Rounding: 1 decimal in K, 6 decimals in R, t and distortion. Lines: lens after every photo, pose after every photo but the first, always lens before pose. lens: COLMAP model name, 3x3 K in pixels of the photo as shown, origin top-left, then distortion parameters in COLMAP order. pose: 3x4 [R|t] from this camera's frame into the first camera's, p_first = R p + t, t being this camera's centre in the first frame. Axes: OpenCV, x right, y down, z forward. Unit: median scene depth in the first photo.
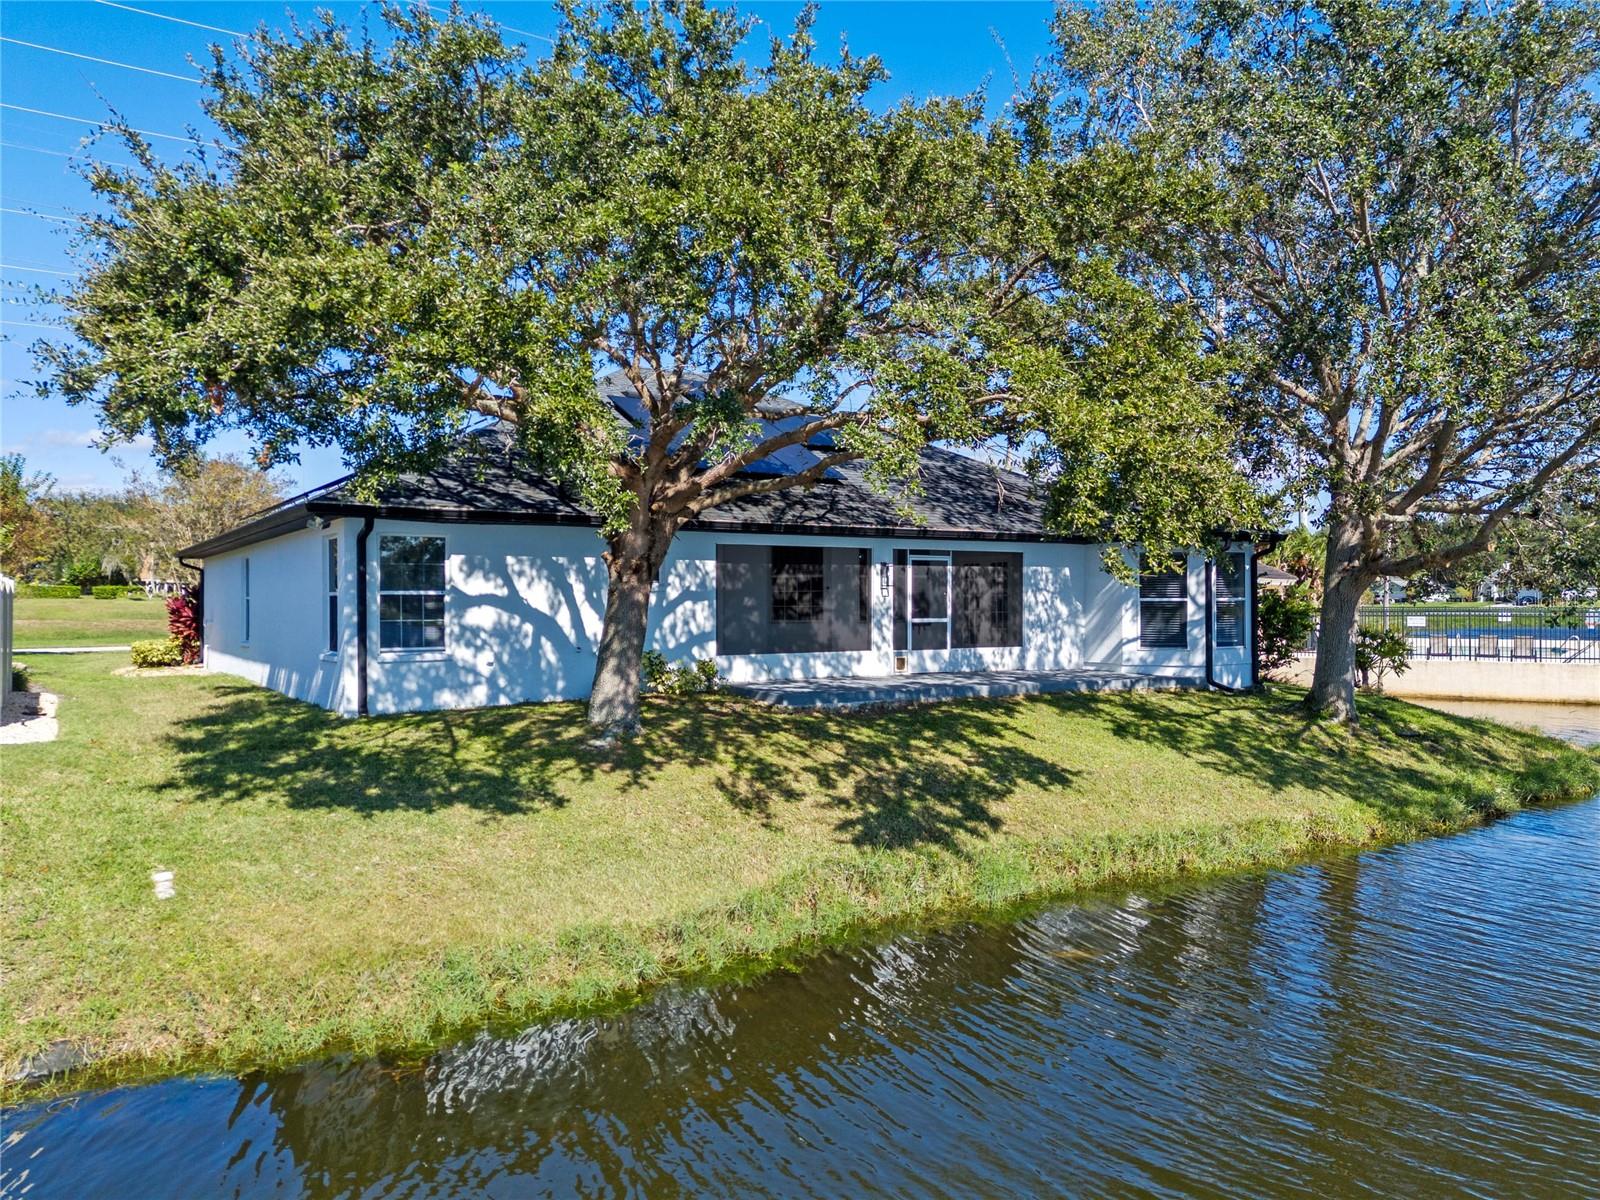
lens RADIAL K [[1188.0, 0, 800.0], [0, 1188.0, 600.0], [0, 0, 1]] dist [0.047186, -0.059298]
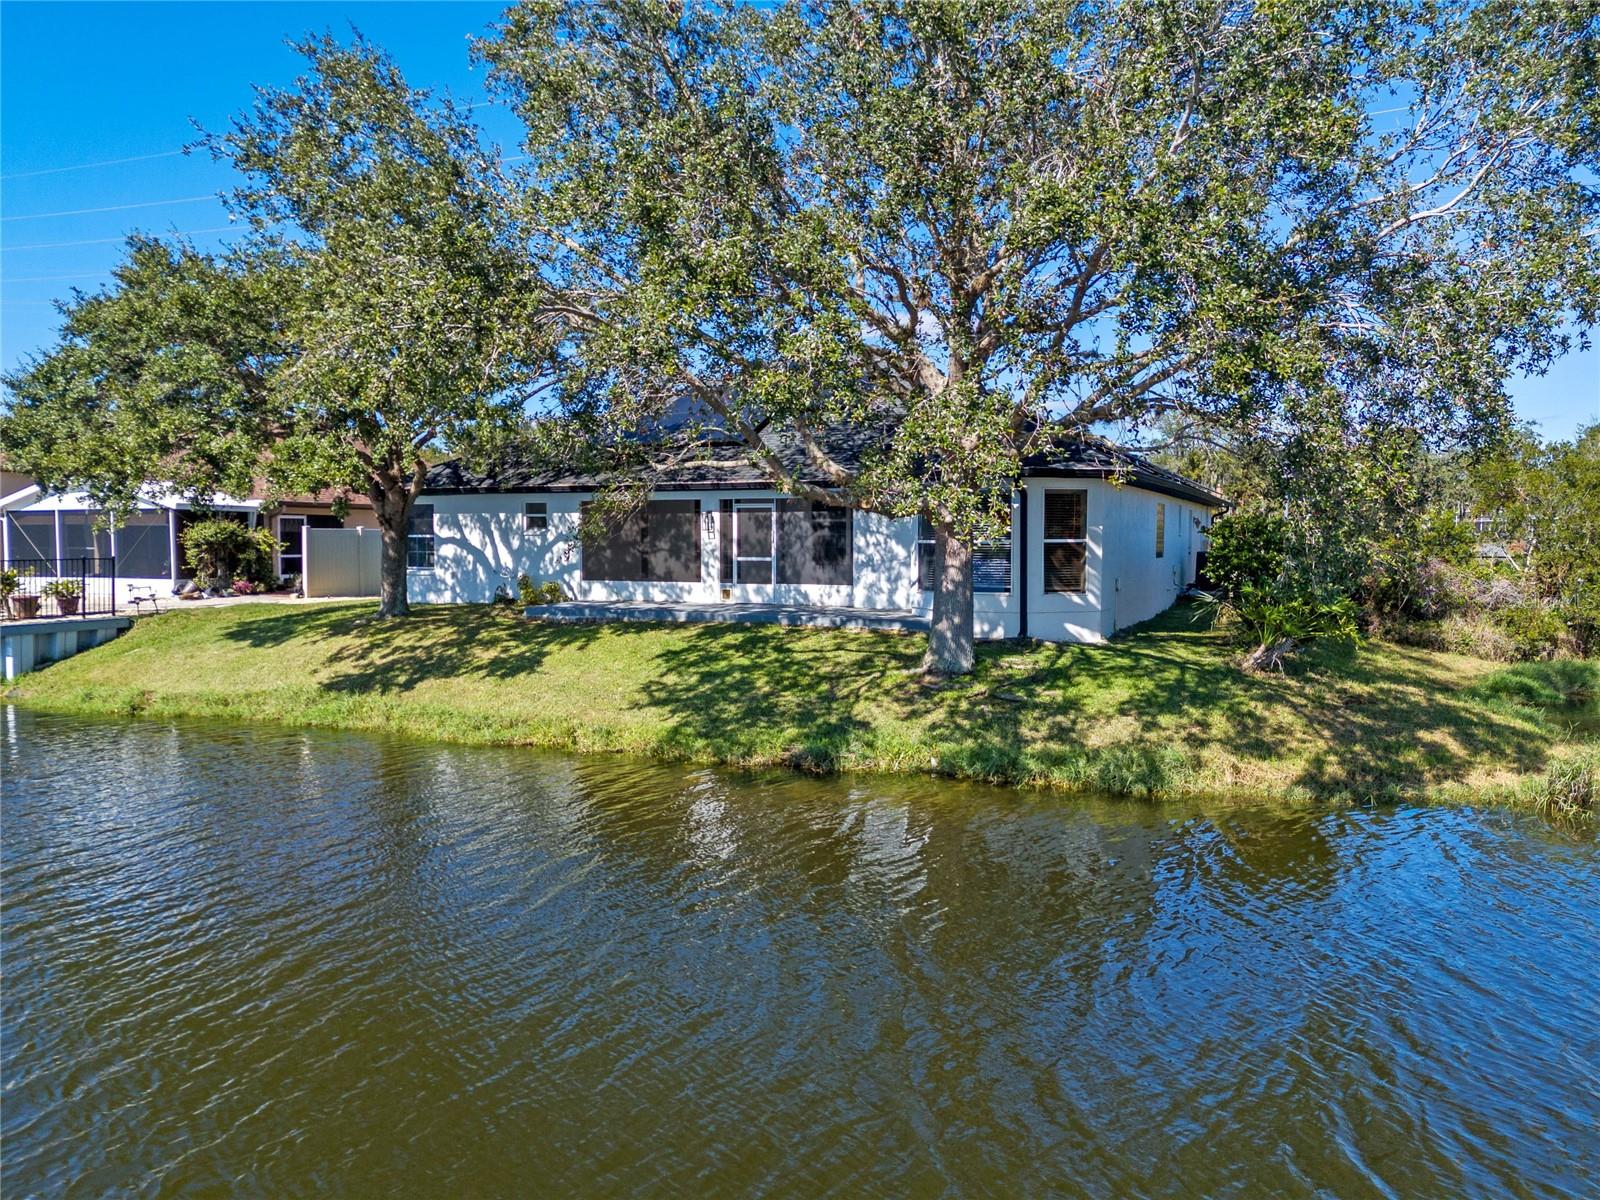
lens RADIAL K [[1224.6, 0, 800.0], [0, 1224.6, 600.0], [0, 0, 1]] dist [0.049447, -0.046787]
pose [[0.526830, 0.045658, -0.848744, 1.240439], [0.000284, 0.998547, 0.053893, -0.008150], [0.849971, -0.028633, 0.526051, 0.425336]]
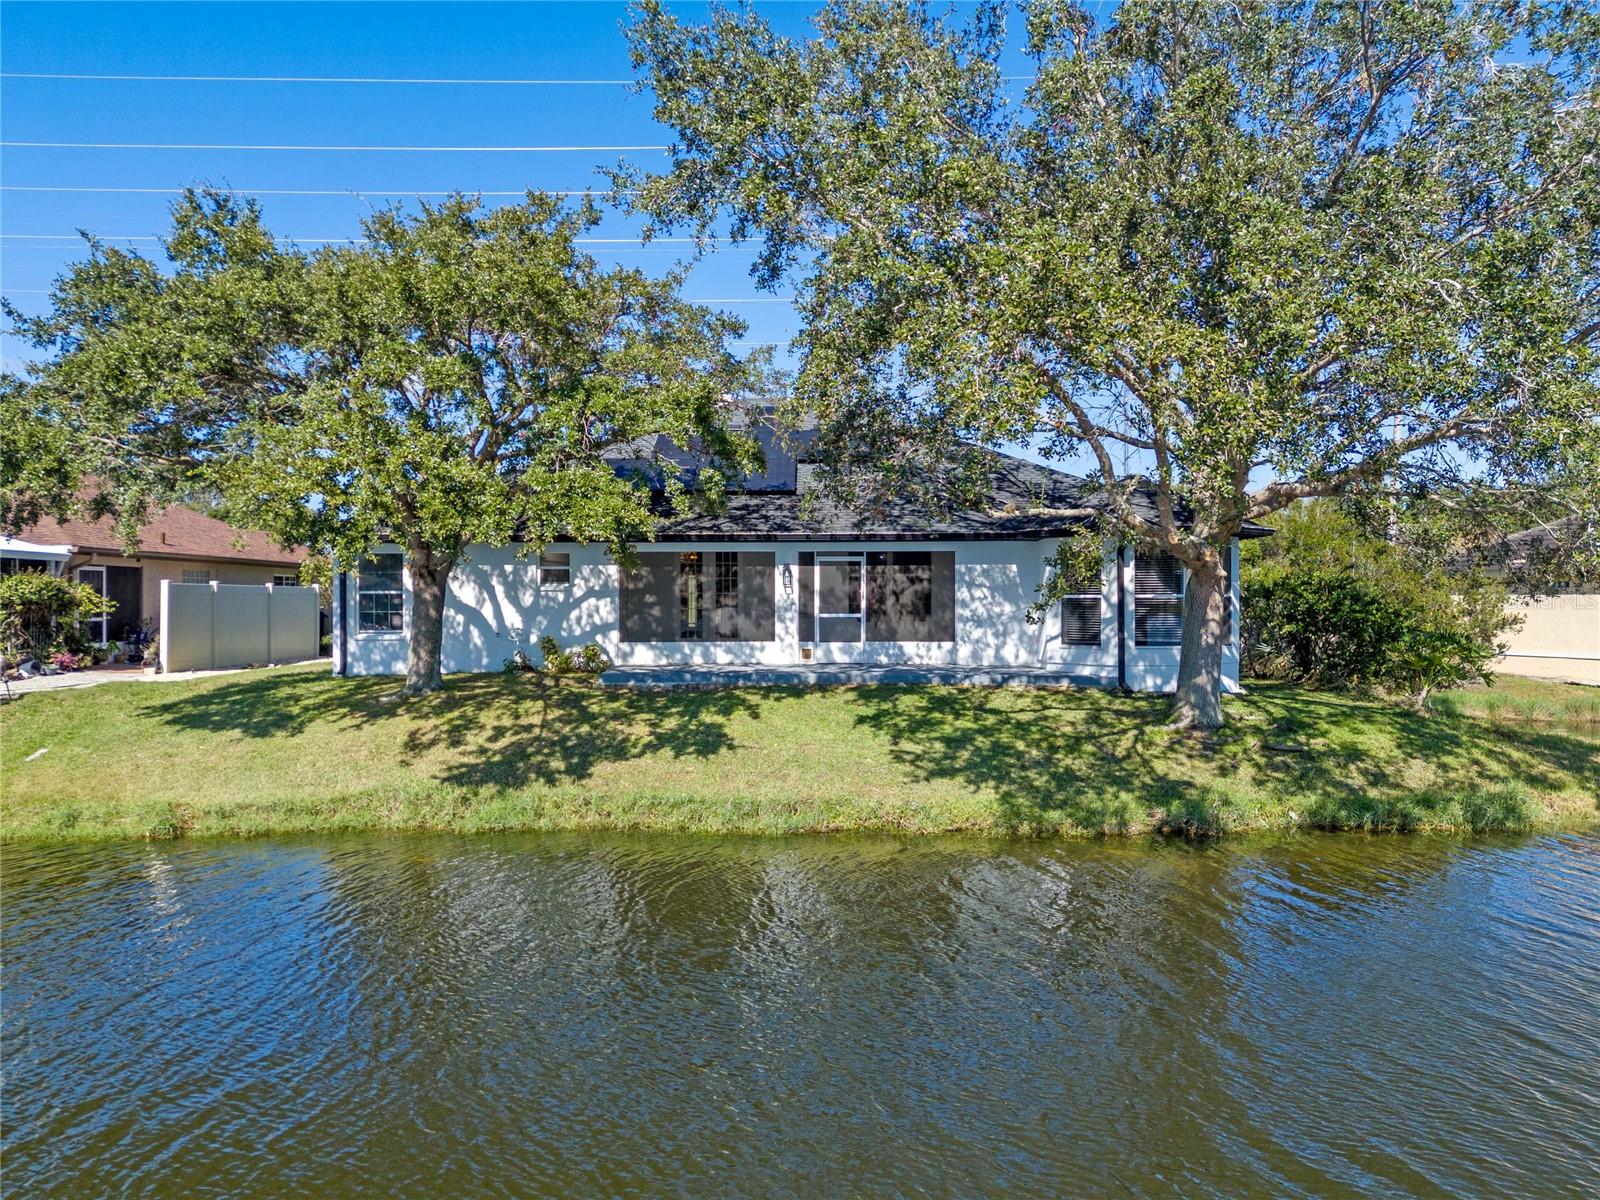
lens RADIAL K [[1224.6, 0, 800.0], [0, 1224.6, 600.0], [0, 0, 1]] dist [0.049447, -0.046787]
pose [[0.834682, 0.003491, -0.550721, 0.748928], [0.001452, 0.999962, 0.008539, -0.007455], [0.550731, -0.007927, 0.834645, 0.033573]]
